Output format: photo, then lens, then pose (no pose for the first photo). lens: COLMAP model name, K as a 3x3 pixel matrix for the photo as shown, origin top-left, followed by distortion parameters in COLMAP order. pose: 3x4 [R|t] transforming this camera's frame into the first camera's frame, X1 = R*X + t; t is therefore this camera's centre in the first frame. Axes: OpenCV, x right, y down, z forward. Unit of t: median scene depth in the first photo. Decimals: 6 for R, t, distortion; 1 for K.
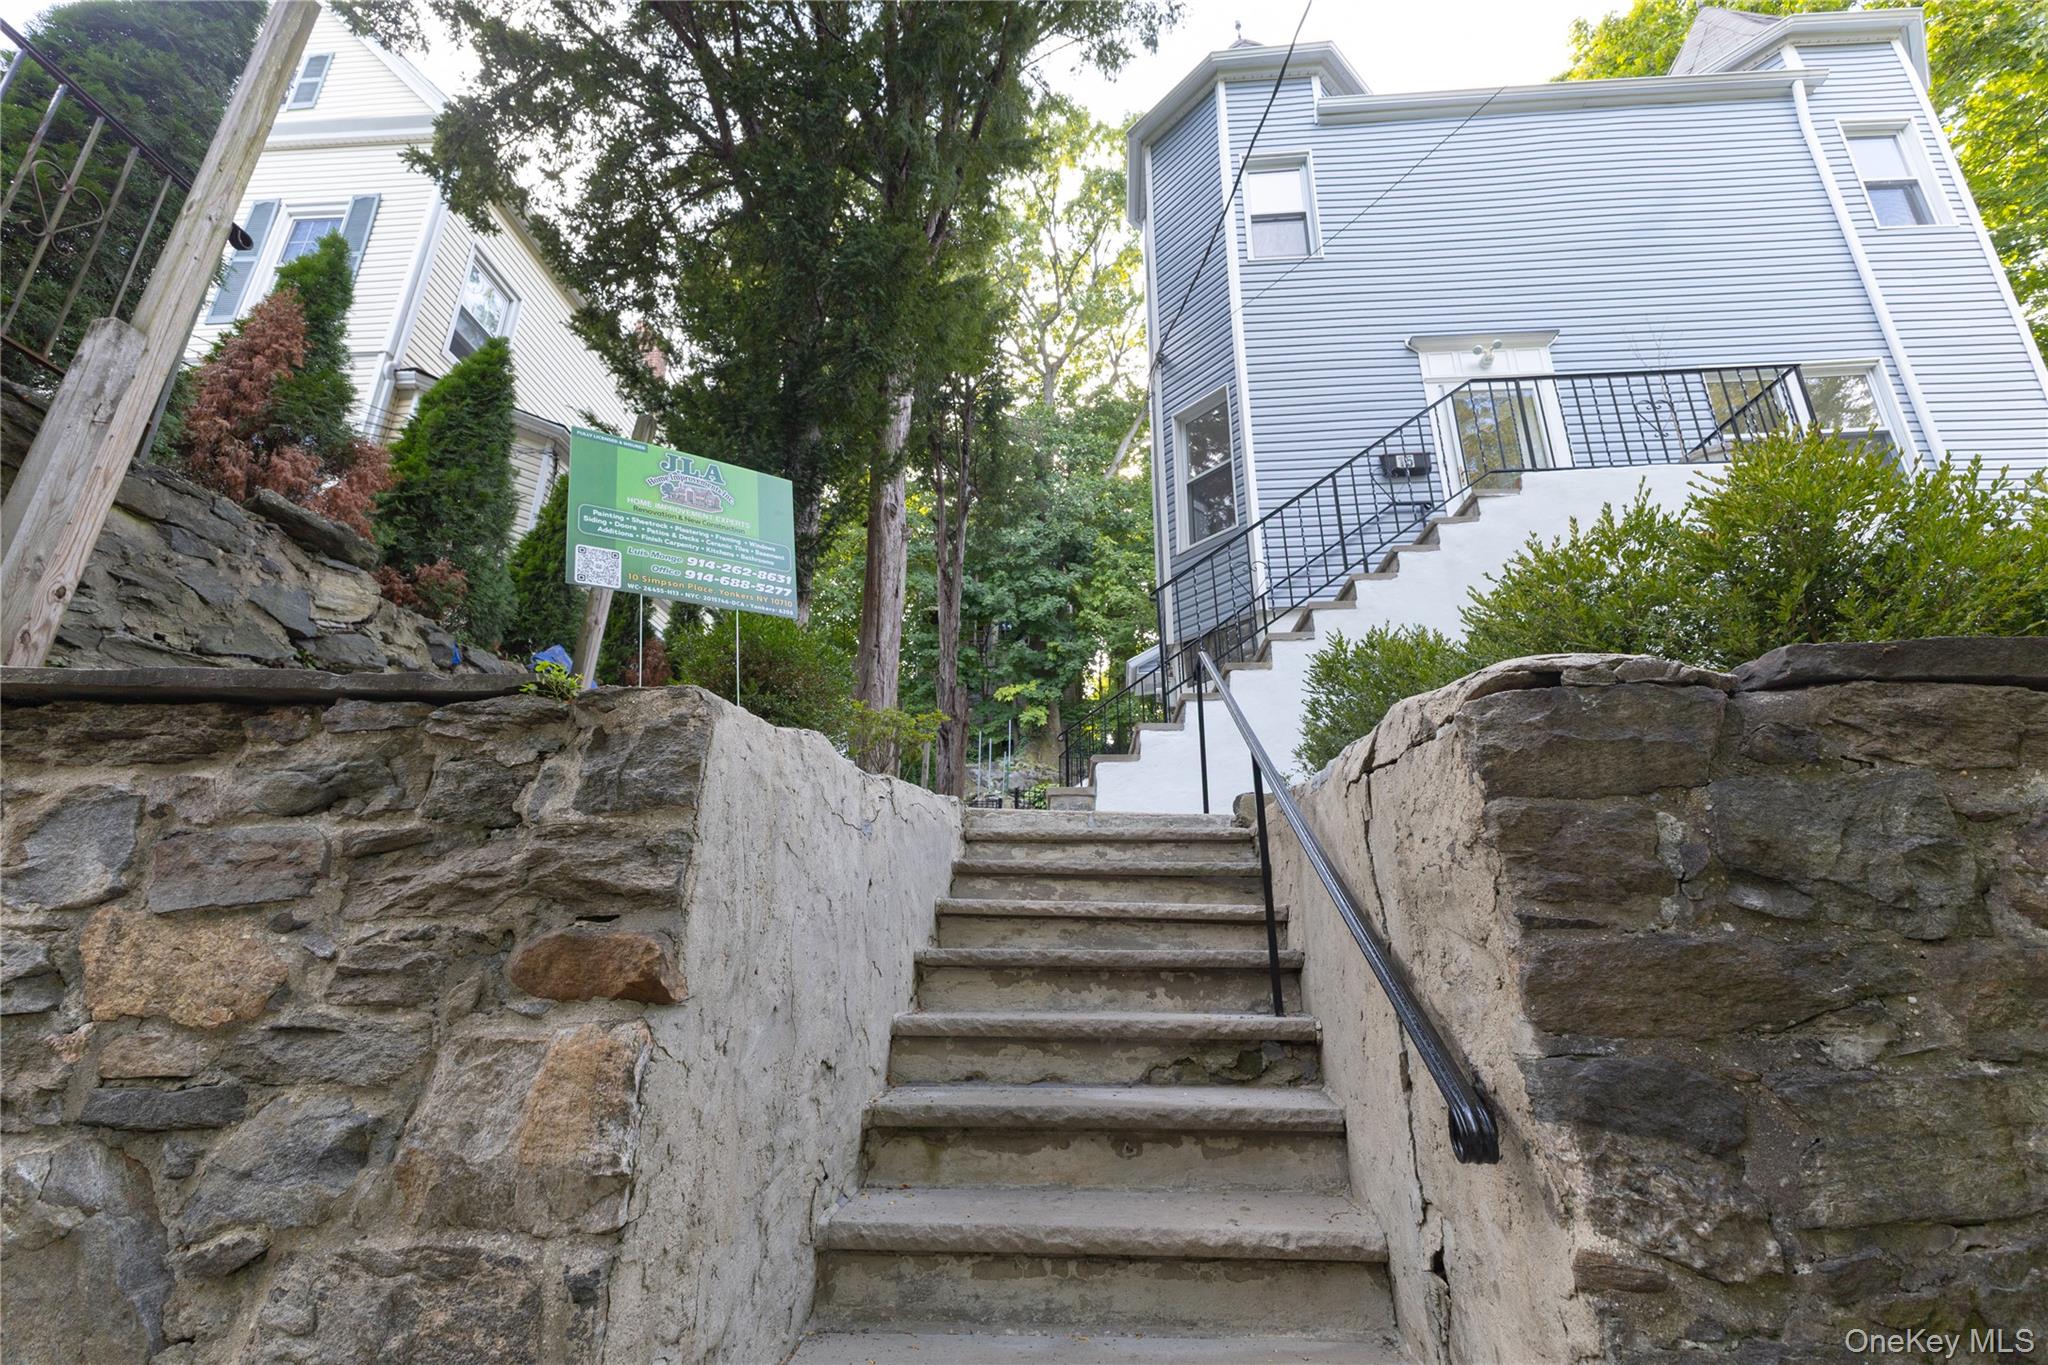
lens RADIAL K [[880.9, 0, 1029.4], [0, 880.9, 683.5], [0, 0, 1]] dist [-0.000133, -0.000040]
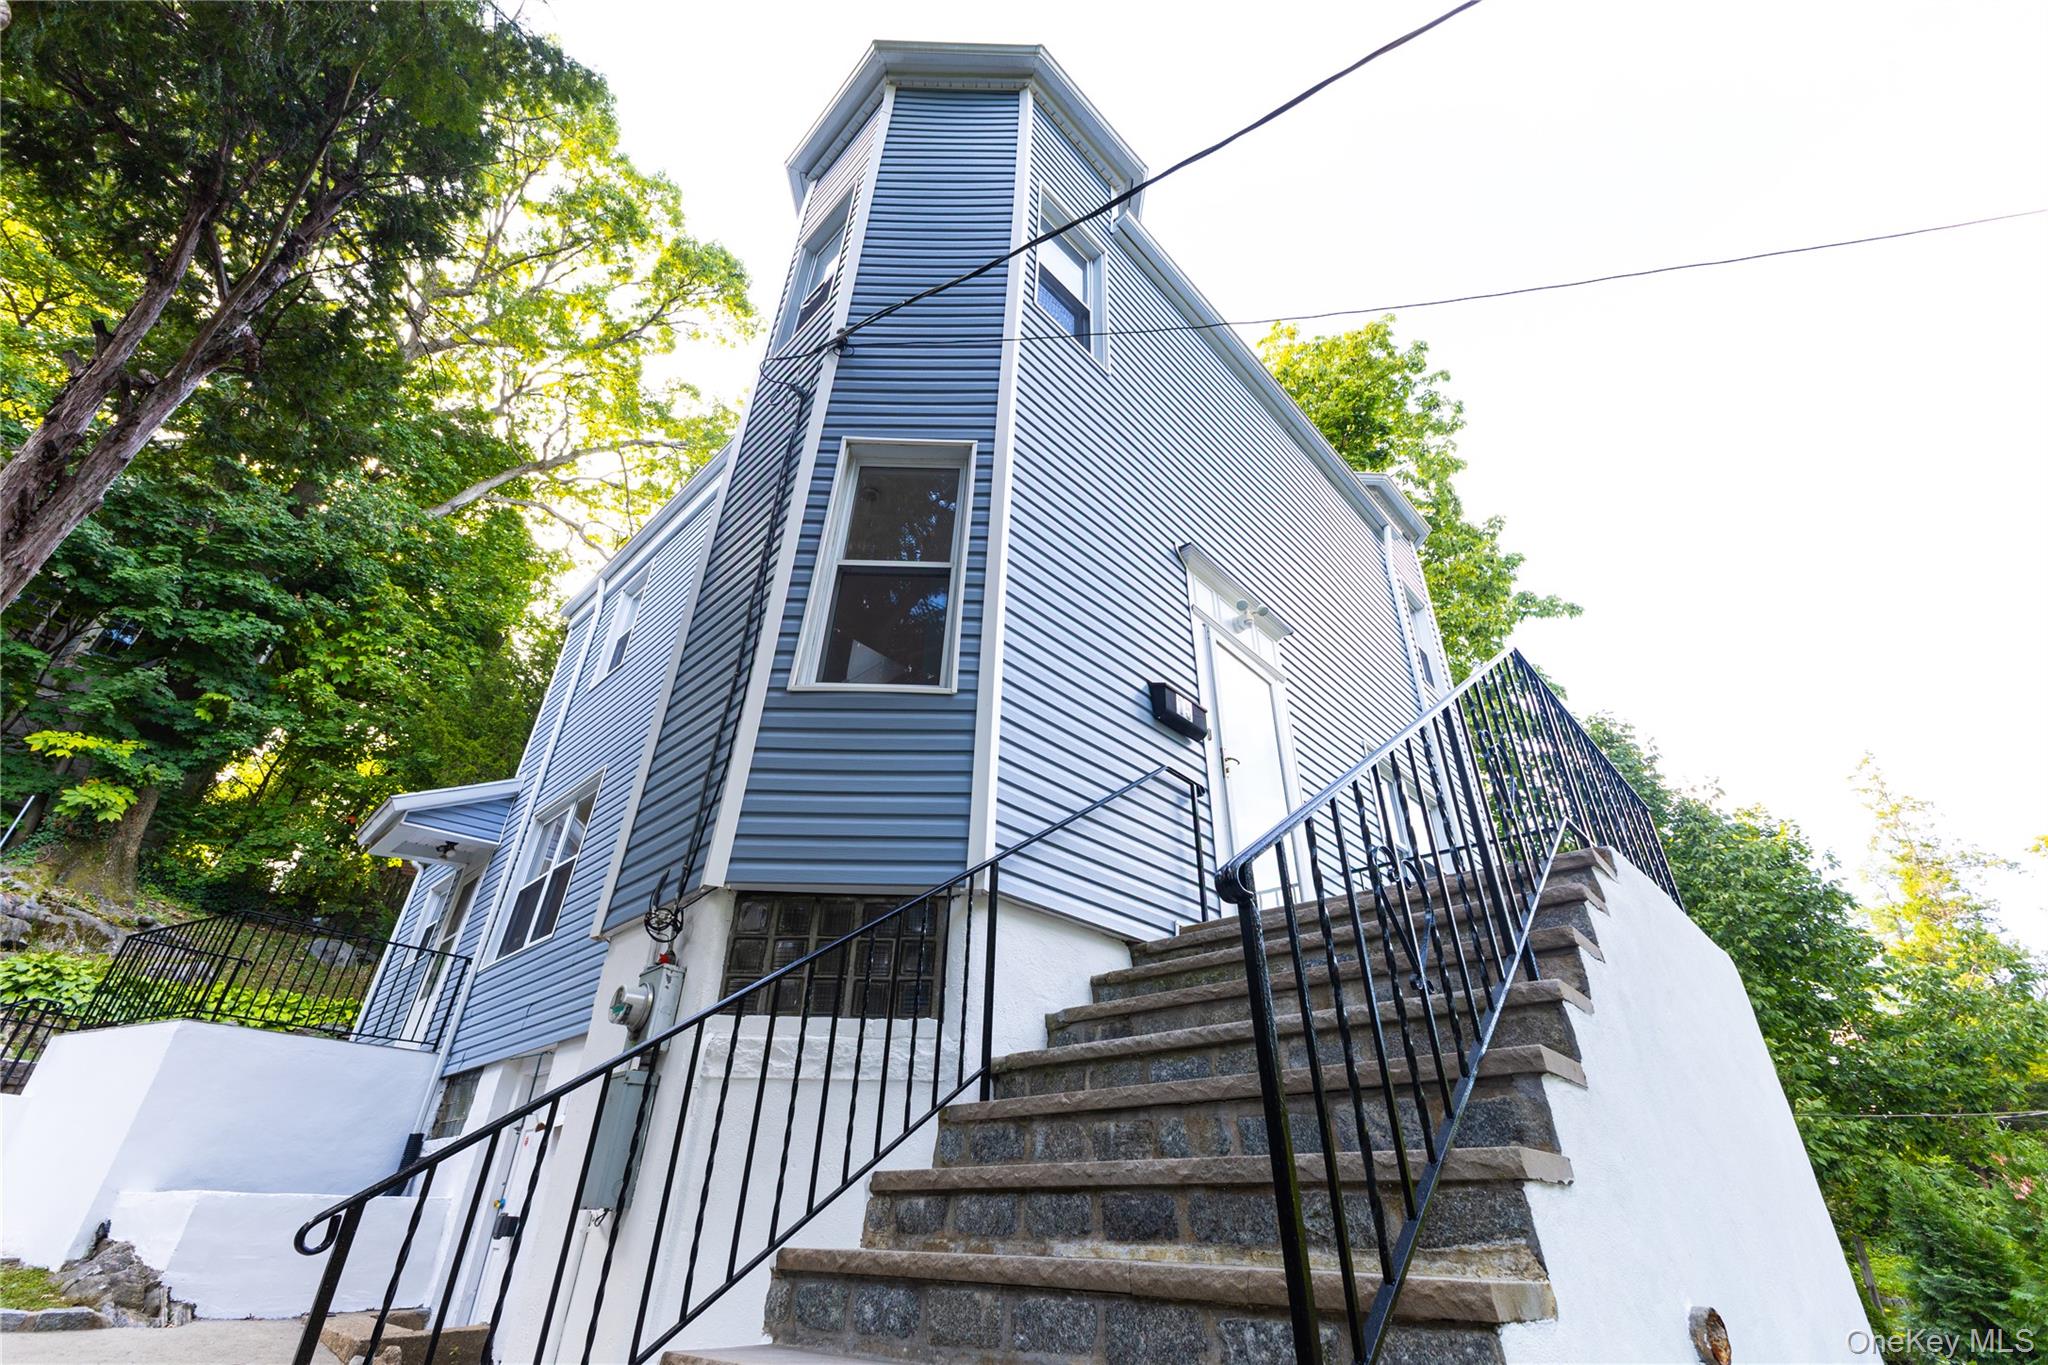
lens RADIAL K [[880.9, 0, 1028.8], [0, 880.9, 676.0], [0, 0, 1]] dist [-0.000133, -0.000040]
pose [[0.636885, 0.420043, 0.646484, -0.013030], [-0.269588, 0.906944, -0.323689, -0.012627], [-0.722288, 0.031869, 0.690858, 0.182440]]
